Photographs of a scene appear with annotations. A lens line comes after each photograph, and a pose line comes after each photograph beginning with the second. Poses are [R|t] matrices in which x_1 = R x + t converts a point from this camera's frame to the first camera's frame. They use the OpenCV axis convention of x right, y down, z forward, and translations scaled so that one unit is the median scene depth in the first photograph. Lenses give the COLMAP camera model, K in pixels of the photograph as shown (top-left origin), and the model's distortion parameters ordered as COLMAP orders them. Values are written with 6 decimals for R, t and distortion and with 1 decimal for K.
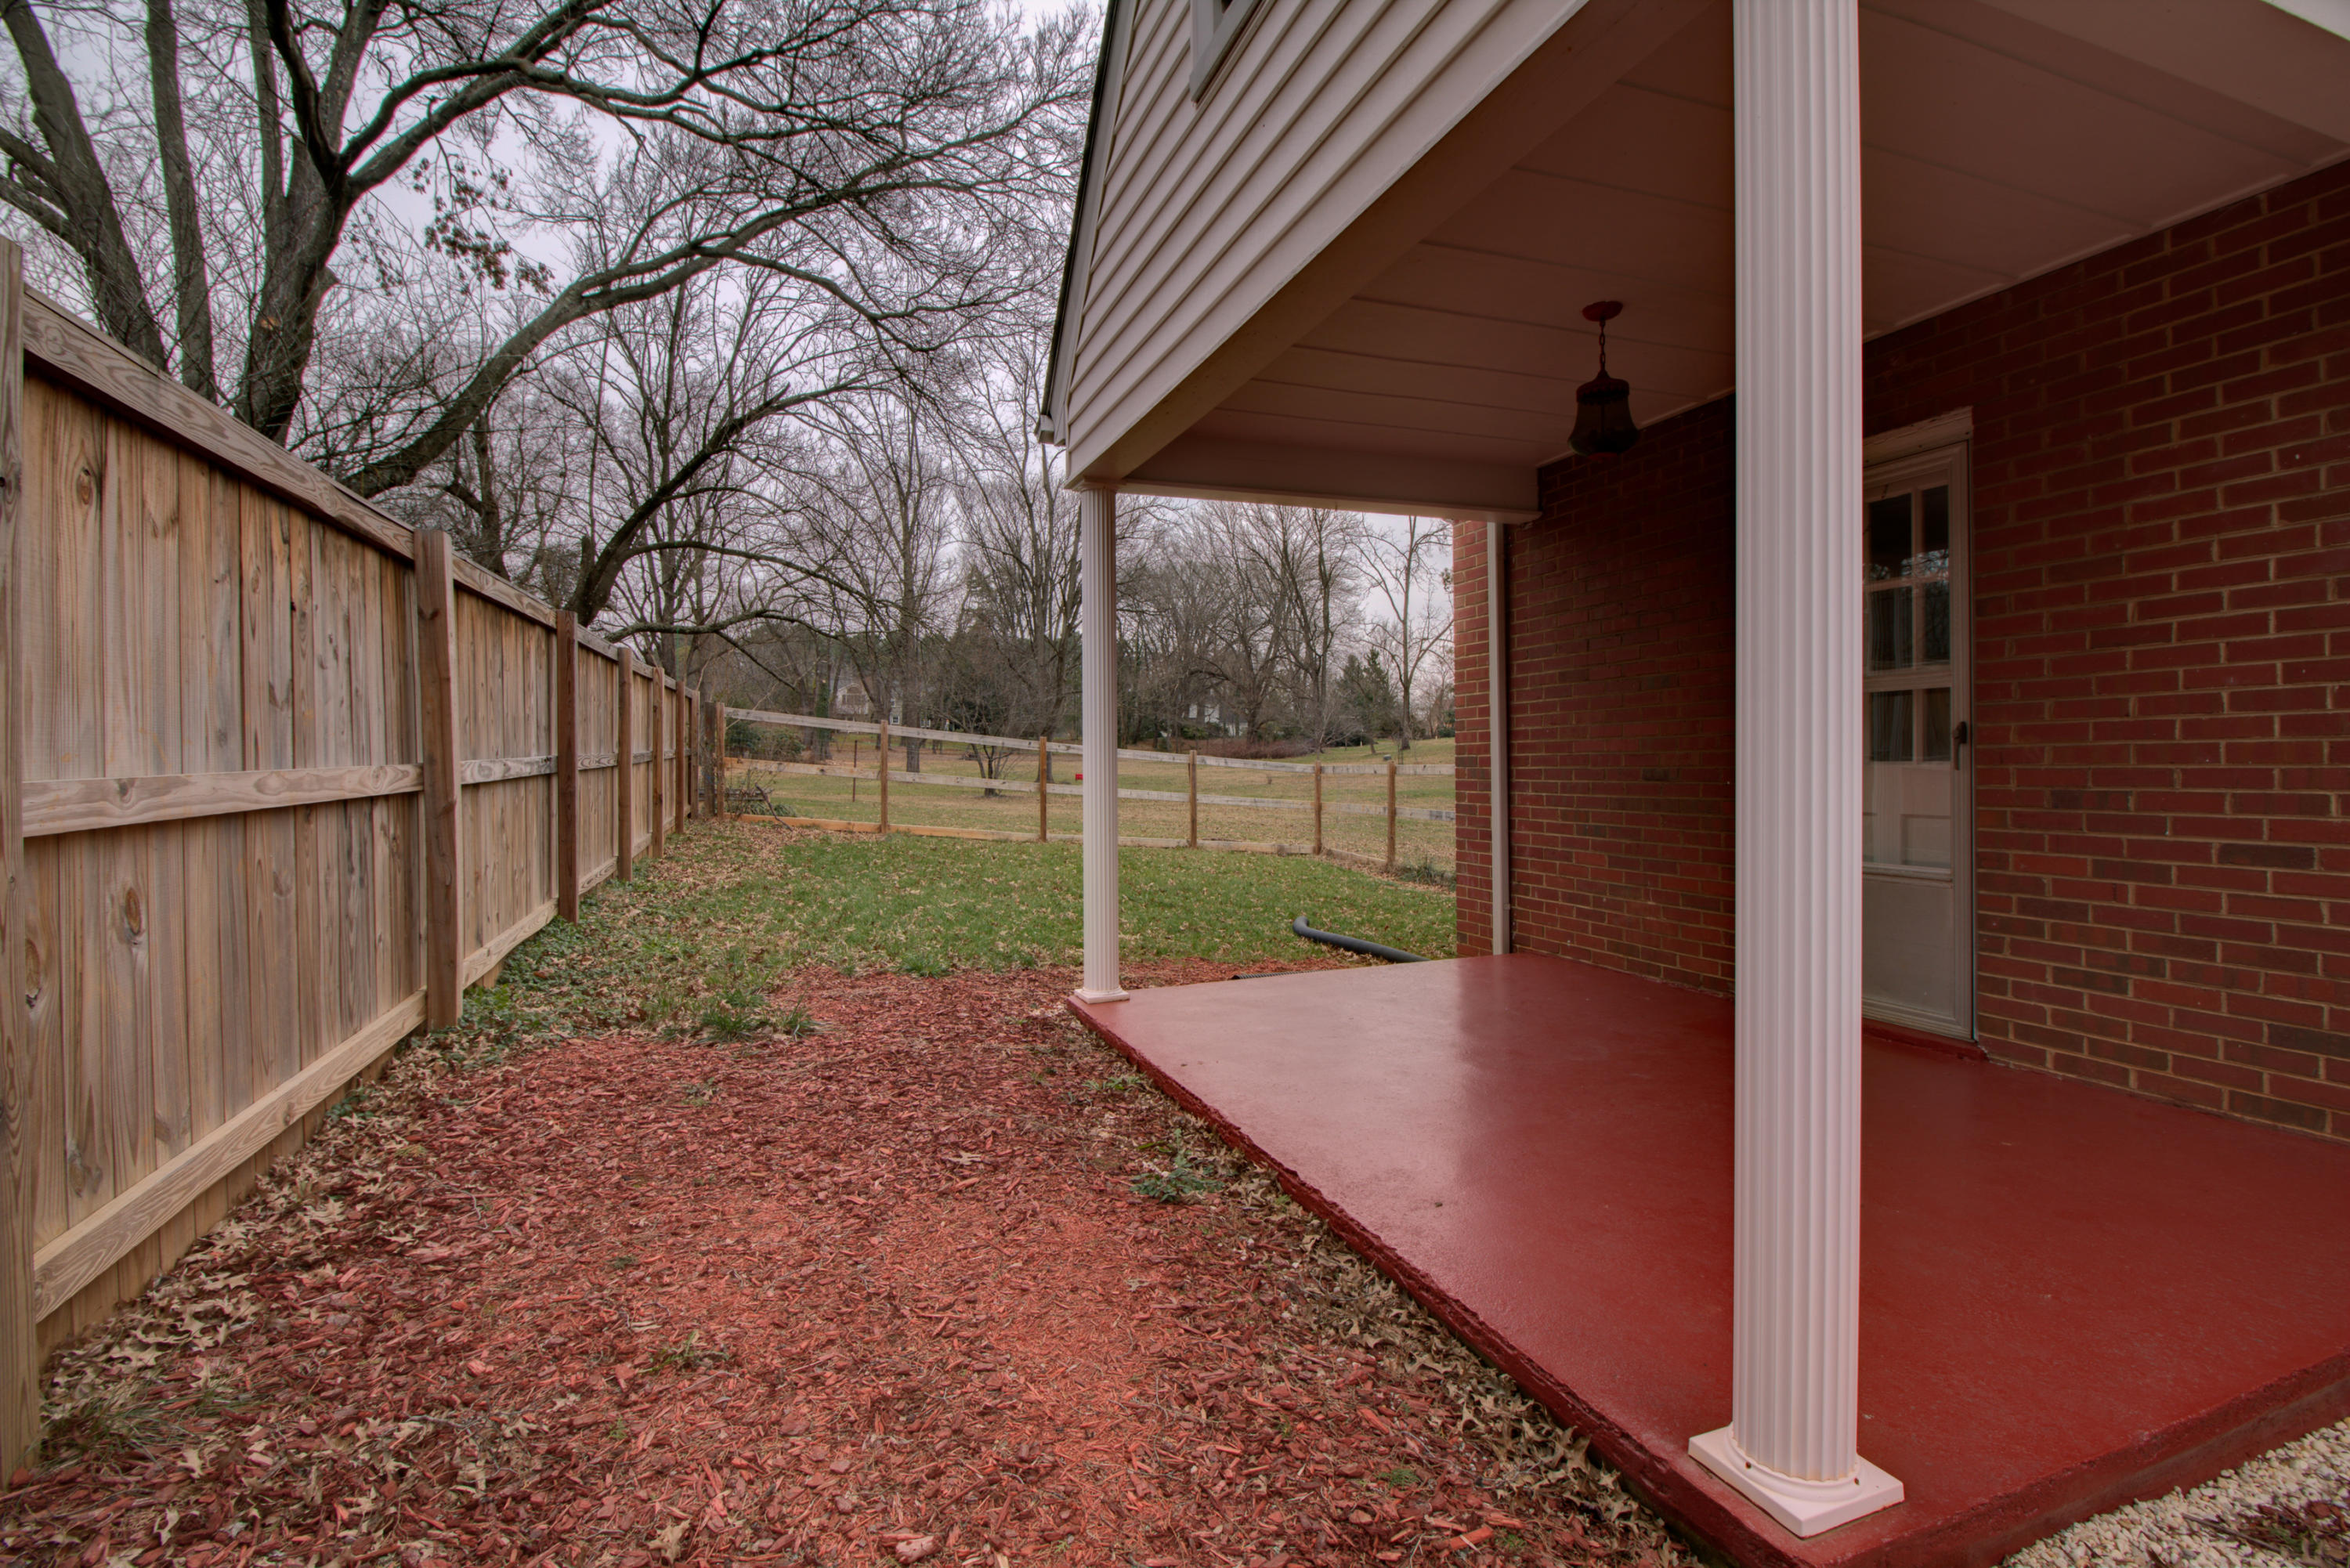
lens RADIAL K [[1080.0, 0, 1176.4], [0, 1080.0, 767.0], [0, 0, 1]] dist [0.000682, -0.012384]
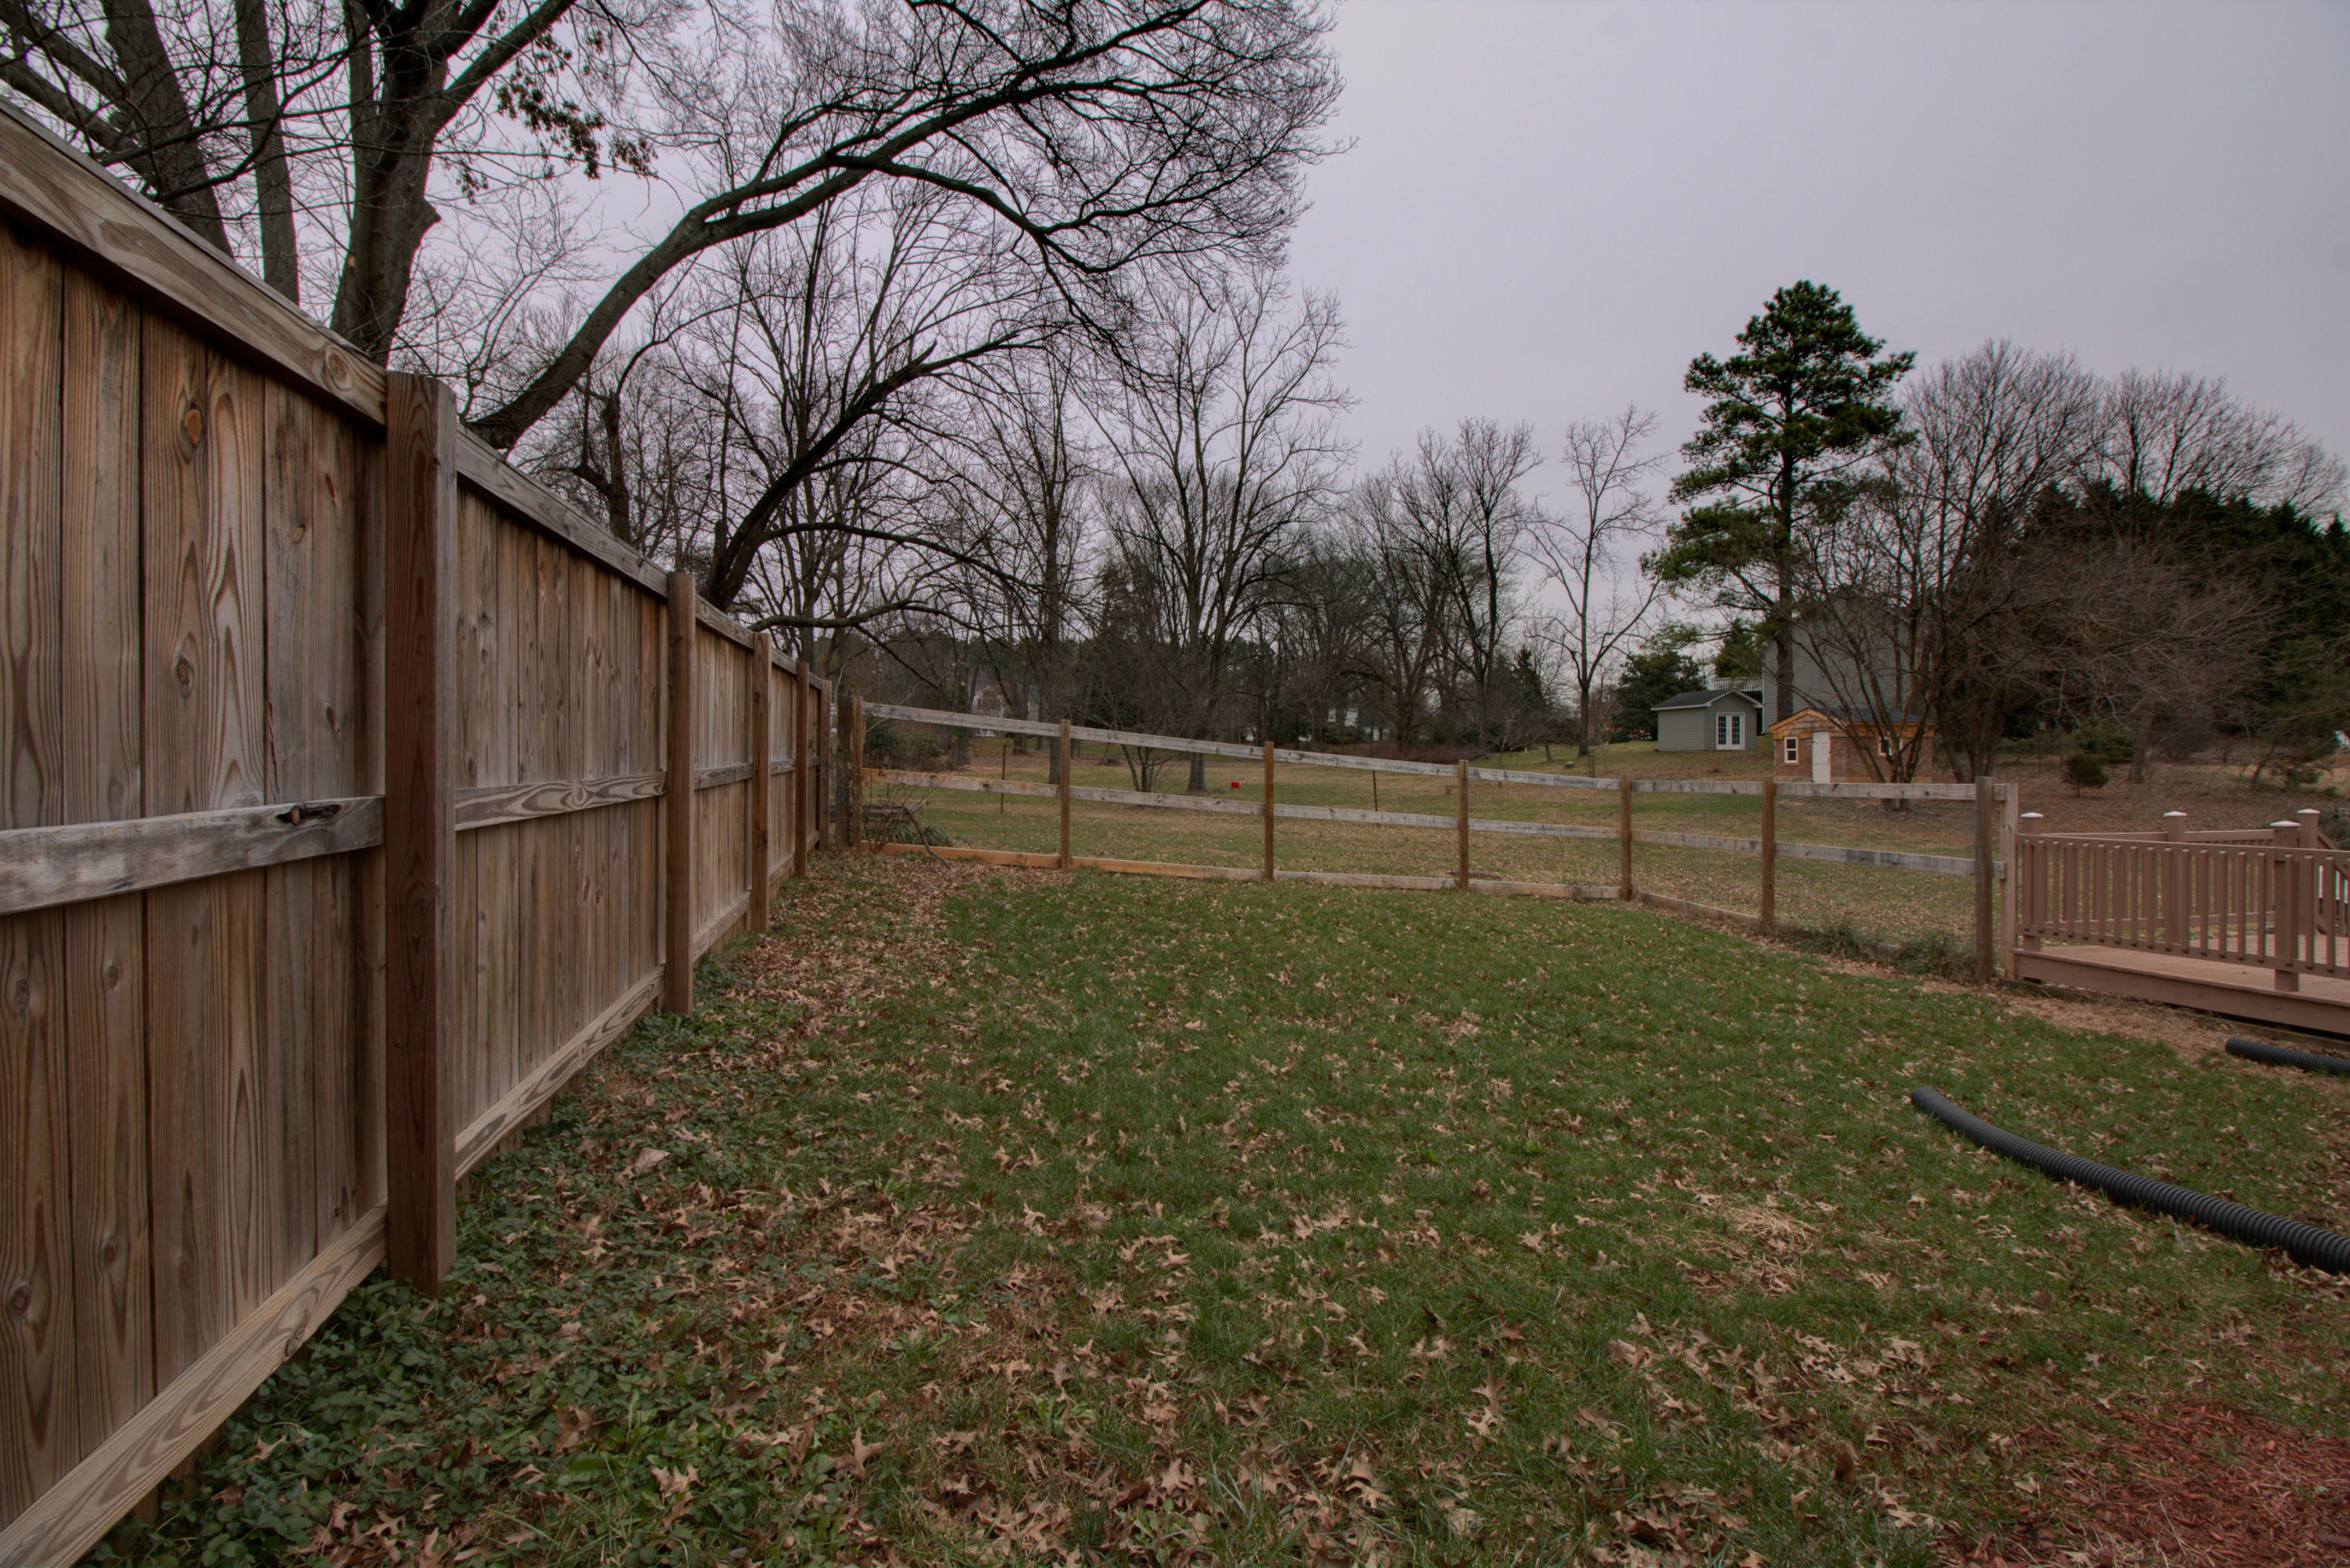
lens RADIAL K [[1080.0, 0, 1176.4], [0, 1080.0, 767.0], [0, 0, 1]] dist [0.000682, -0.012384]
pose [[0.993388, 0.004595, -0.114718, -0.092725], [-0.005046, 0.999981, -0.003645, -0.006386], [0.114699, 0.004200, 0.993391, 0.224434]]
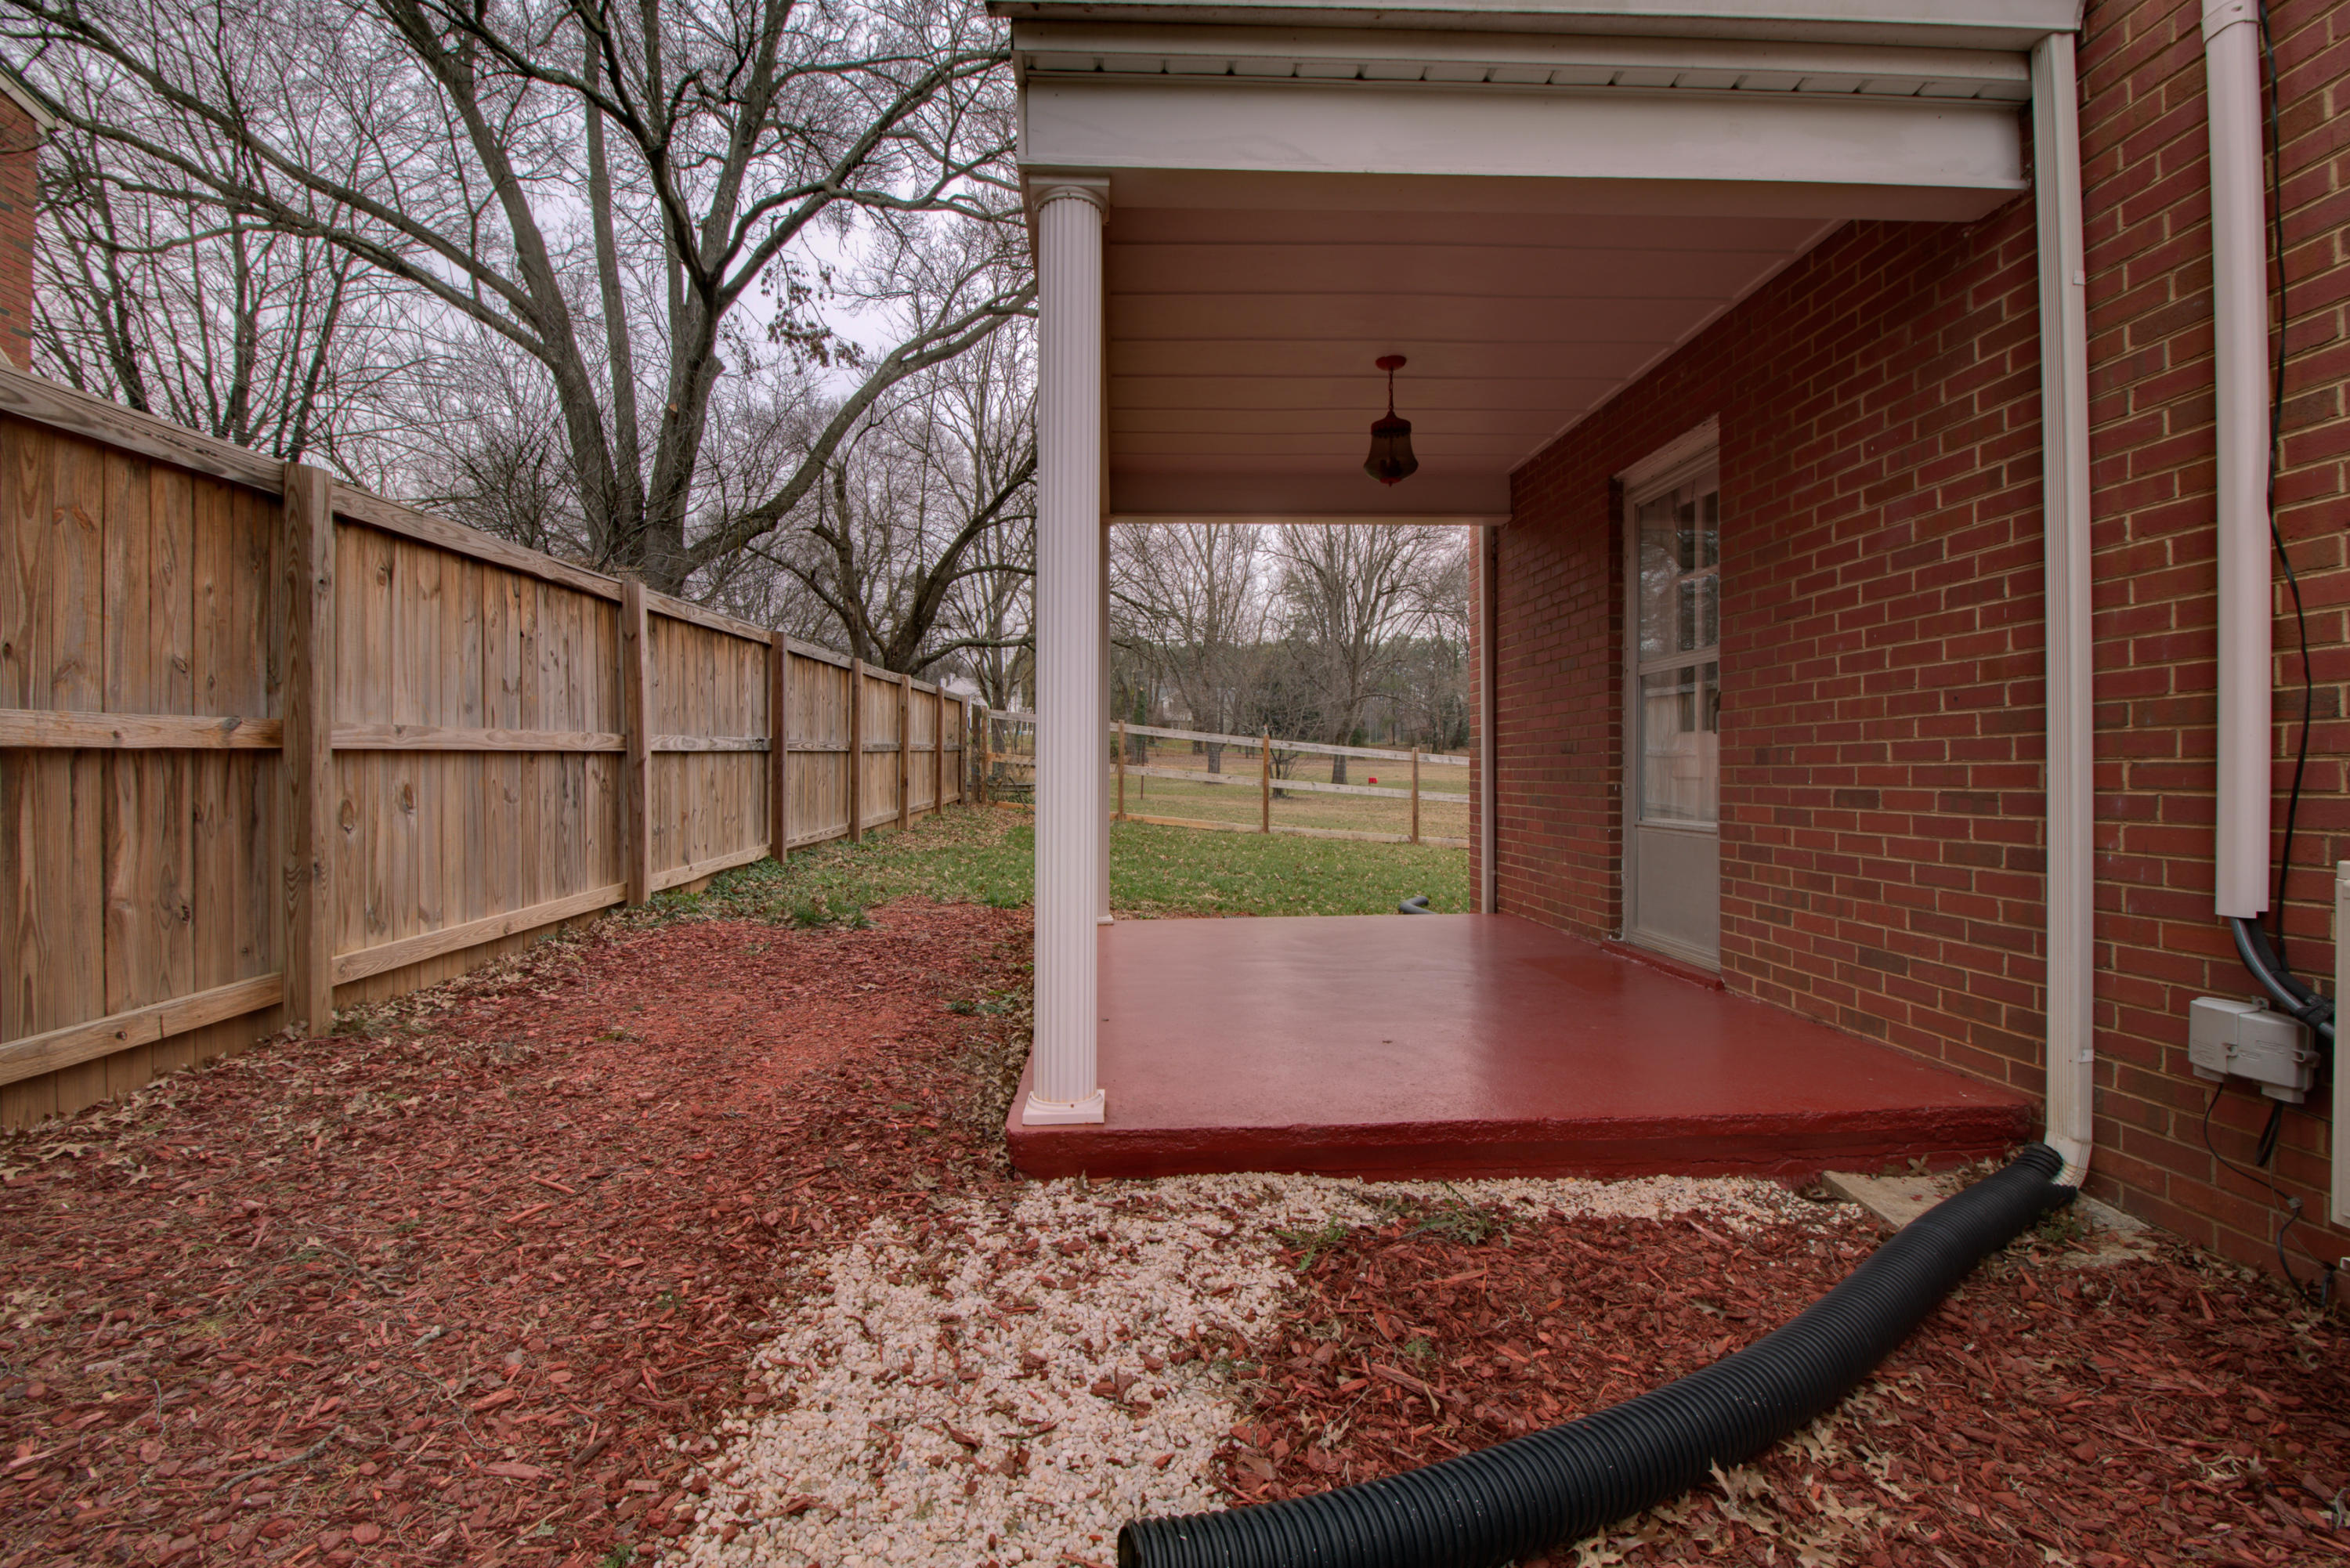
lens RADIAL K [[1099.0, 0, 1174.2], [0, 1099.0, 766.7], [0, 0, 1]] dist [0.002432, 0.000146]
pose [[0.953670, 0.005767, -0.300801, 0.105564], [-0.007849, 0.999953, -0.005716, 0.009556], [0.300754, 0.007812, 0.953670, -0.053514]]
